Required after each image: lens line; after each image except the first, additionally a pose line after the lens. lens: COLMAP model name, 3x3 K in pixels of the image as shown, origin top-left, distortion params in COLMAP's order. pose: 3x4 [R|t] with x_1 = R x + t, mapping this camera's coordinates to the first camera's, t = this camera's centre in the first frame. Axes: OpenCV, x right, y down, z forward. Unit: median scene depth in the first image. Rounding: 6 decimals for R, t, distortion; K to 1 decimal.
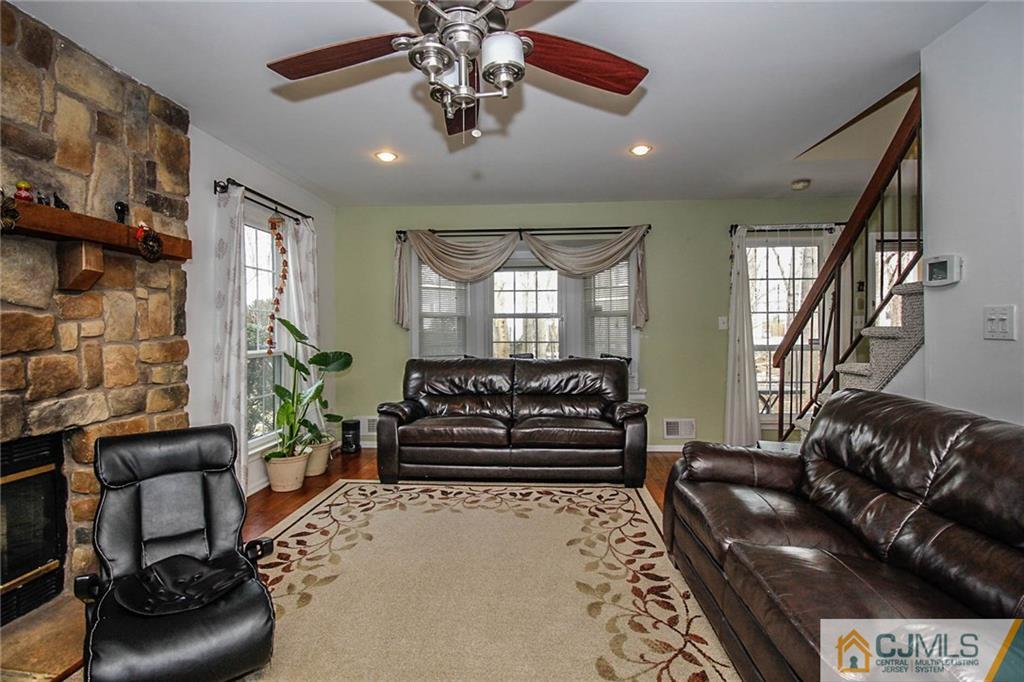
lens RADIAL K [[476.7, 0, 516.1], [0, 476.7, 335.5], [0, 0, 1]] dist [-0.004564, -0.010692]
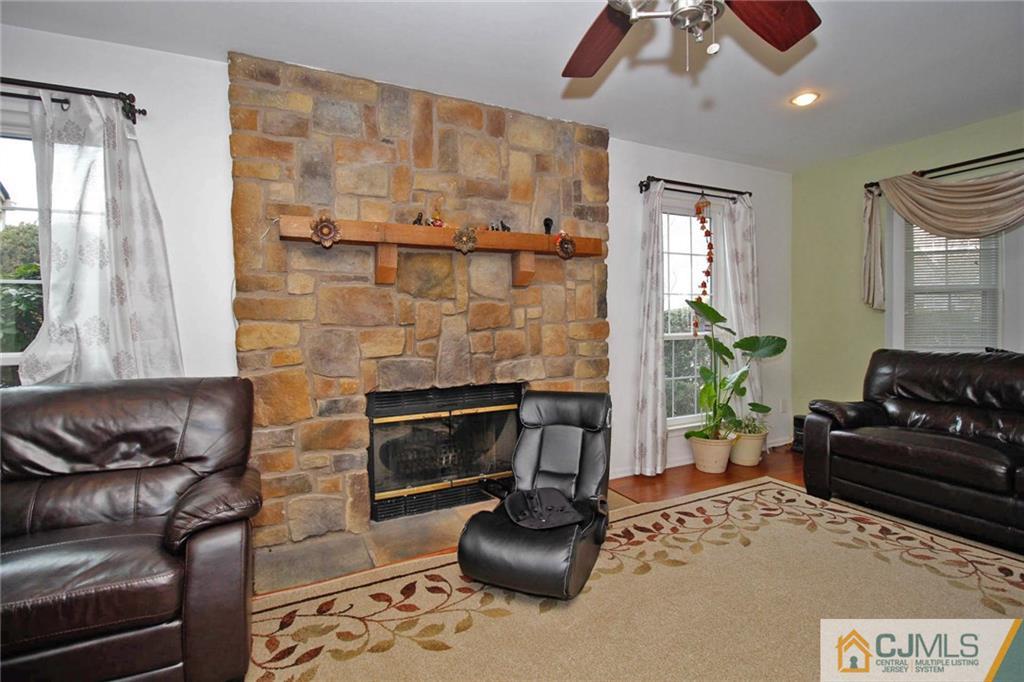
lens RADIAL K [[476.7, 0, 516.6], [0, 476.7, 335.7], [0, 0, 1]] dist [-0.004564, -0.010692]
pose [[0.506610, 0.025741, -0.861791, 0.240516], [0.000257, 0.999550, 0.030007, 0.009011], [0.862175, -0.015424, 0.506375, 0.190032]]
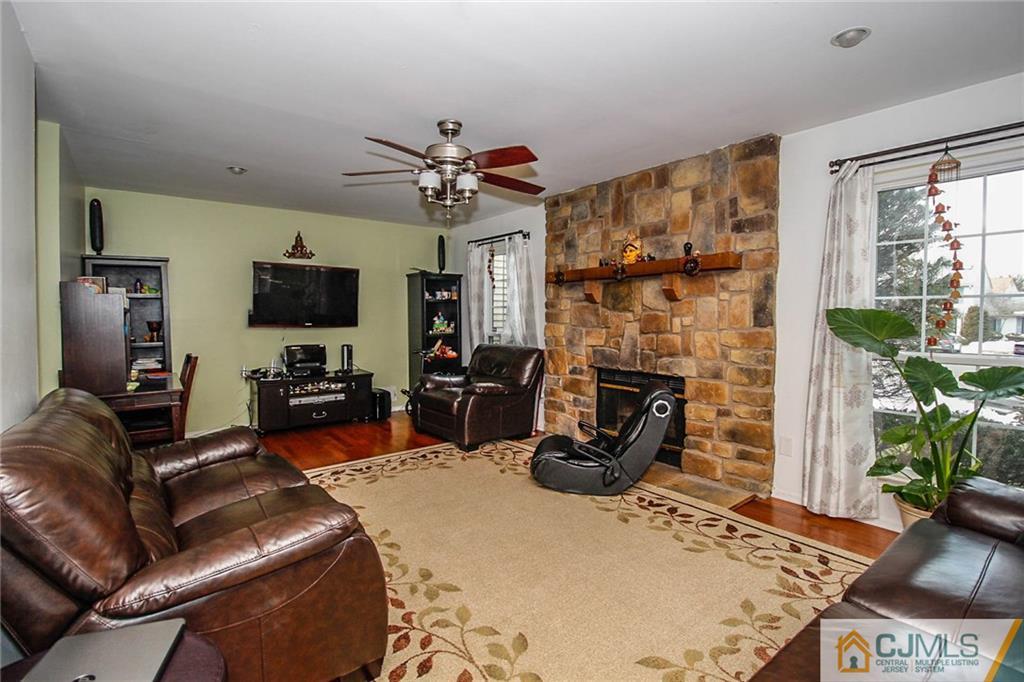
lens RADIAL K [[476.7, 0, 516.5], [0, 476.7, 336.2], [0, 0, 1]] dist [-0.004564, -0.010692]
pose [[-0.739738, 0.025287, -0.672420, 0.571219], [-0.010908, 0.998712, 0.049558, -0.030811], [0.672807, 0.043995, -0.738509, 1.493124]]
